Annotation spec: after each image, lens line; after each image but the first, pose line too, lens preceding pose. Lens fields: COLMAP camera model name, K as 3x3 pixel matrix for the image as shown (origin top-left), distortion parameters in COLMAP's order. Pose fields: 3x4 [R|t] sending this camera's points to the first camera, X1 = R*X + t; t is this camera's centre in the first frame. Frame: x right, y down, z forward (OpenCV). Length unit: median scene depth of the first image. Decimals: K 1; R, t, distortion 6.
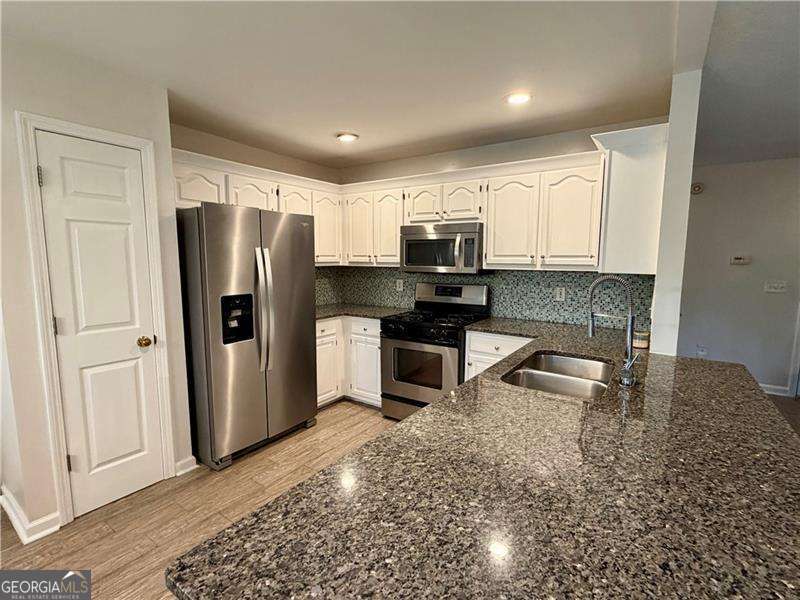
lens RADIAL K [[383.5, 0, 399.5], [0, 383.5, 300.4], [0, 0, 1]] dist [-0.000106, -0.000444]
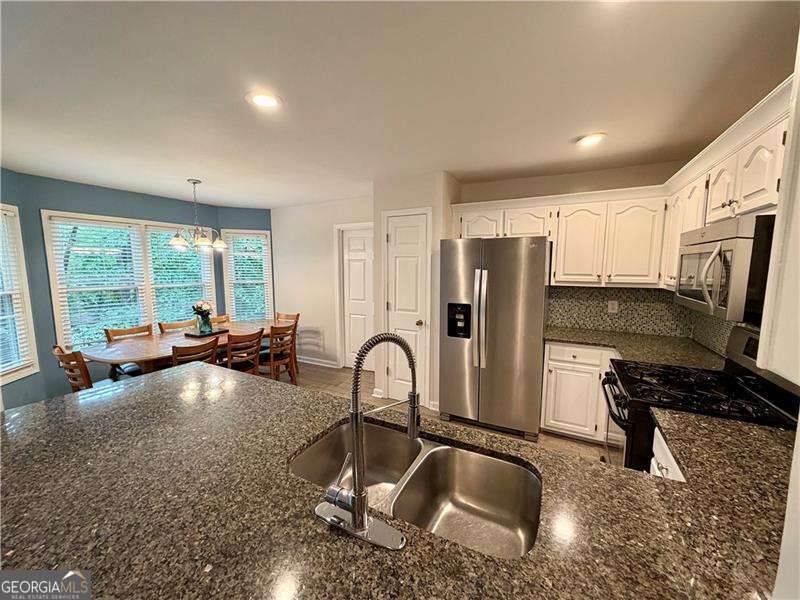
lens RADIAL K [[317.7, 0, 399.8], [0, 317.7, 300.8], [0, 0, 1]] dist [0.000050, -0.000095]
pose [[0.111678, 0.105631, -0.988114, 0.586887], [-0.112653, 0.989270, 0.093023, -0.091498], [0.987339, 0.100925, 0.122379, 0.561316]]
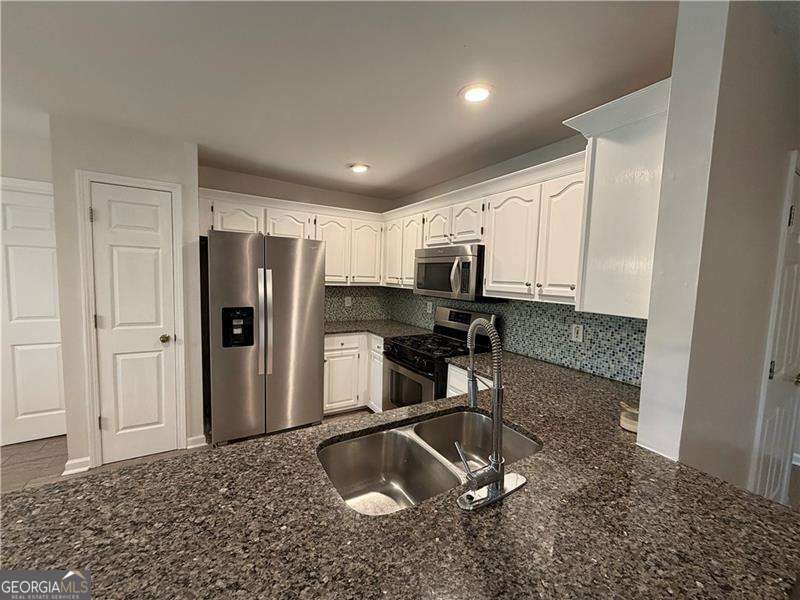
lens RADIAL K [[317.7, 0, 397.6], [0, 317.7, 298.9], [0, 0, 1]] dist [0.000050, -0.000095]
pose [[0.909280, 0.056937, -0.412271, 0.372996], [-0.075842, 0.996680, -0.029627, -0.041677], [0.409215, 0.058207, 0.910579, 0.263573]]
